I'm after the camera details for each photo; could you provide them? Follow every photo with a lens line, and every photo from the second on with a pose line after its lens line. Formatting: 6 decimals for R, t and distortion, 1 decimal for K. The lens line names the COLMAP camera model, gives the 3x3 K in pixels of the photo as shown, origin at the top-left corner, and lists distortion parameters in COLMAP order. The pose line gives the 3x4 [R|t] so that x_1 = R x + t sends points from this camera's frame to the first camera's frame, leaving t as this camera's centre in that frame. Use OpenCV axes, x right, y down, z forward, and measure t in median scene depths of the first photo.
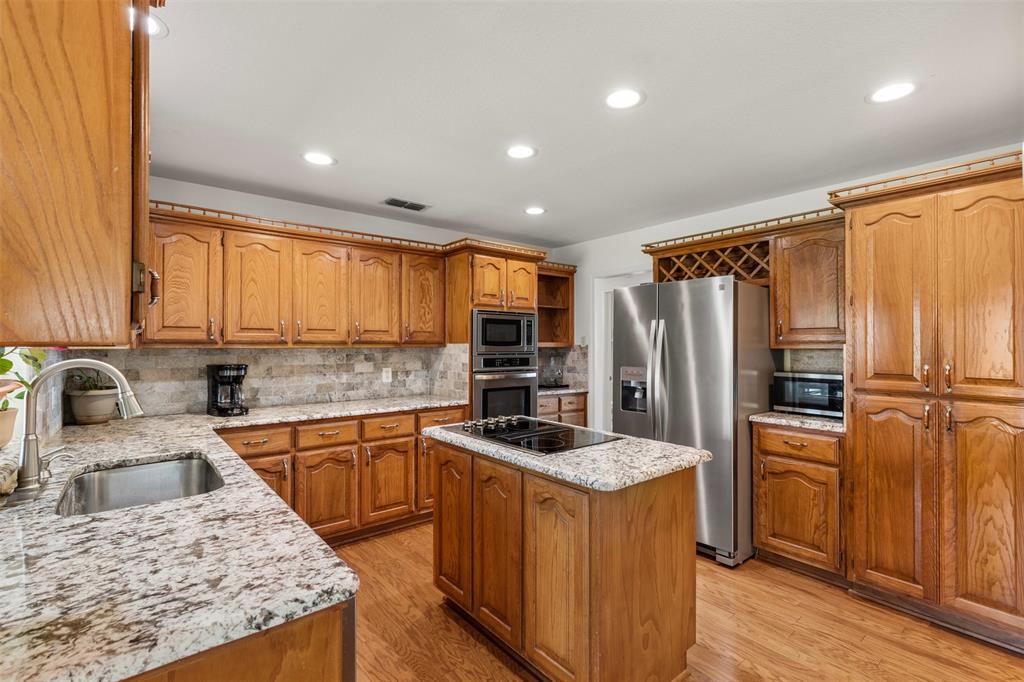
lens RADIAL K [[466.9, 0, 515.1], [0, 466.9, 340.8], [0, 0, 1]] dist [0.023841, -0.000021]
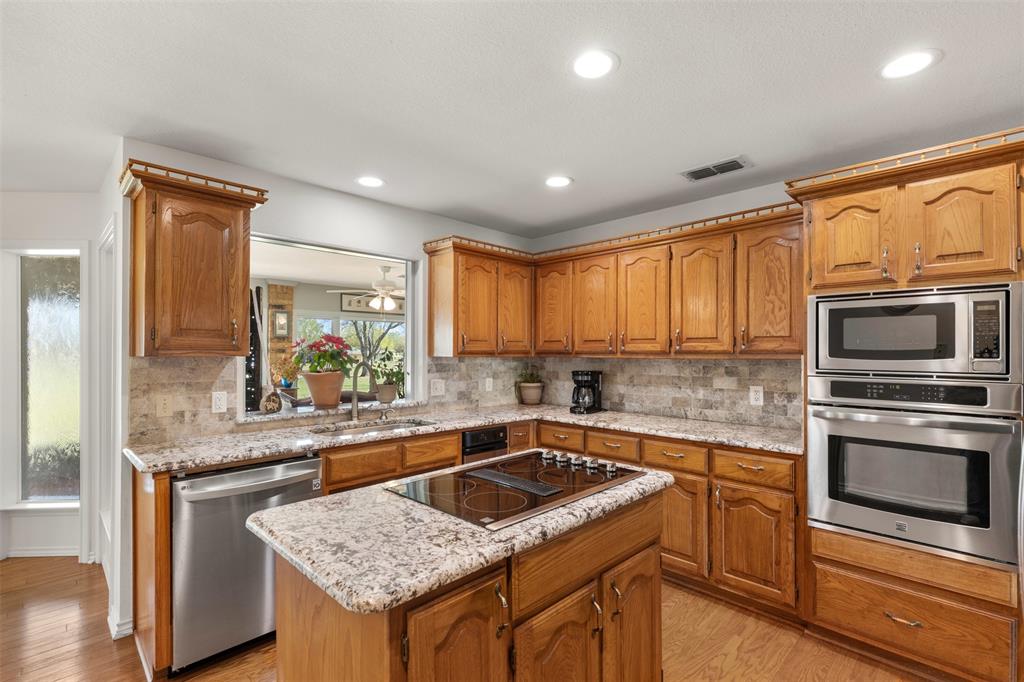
lens RADIAL K [[466.9, 0, 516.0], [0, 466.9, 348.2], [0, 0, 1]] dist [0.023841, -0.000021]
pose [[0.117734, -0.009266, -0.993002, 0.468139], [0.006380, 0.999943, -0.008574, 0.001429], [0.993025, -0.005326, 0.117786, 0.577127]]
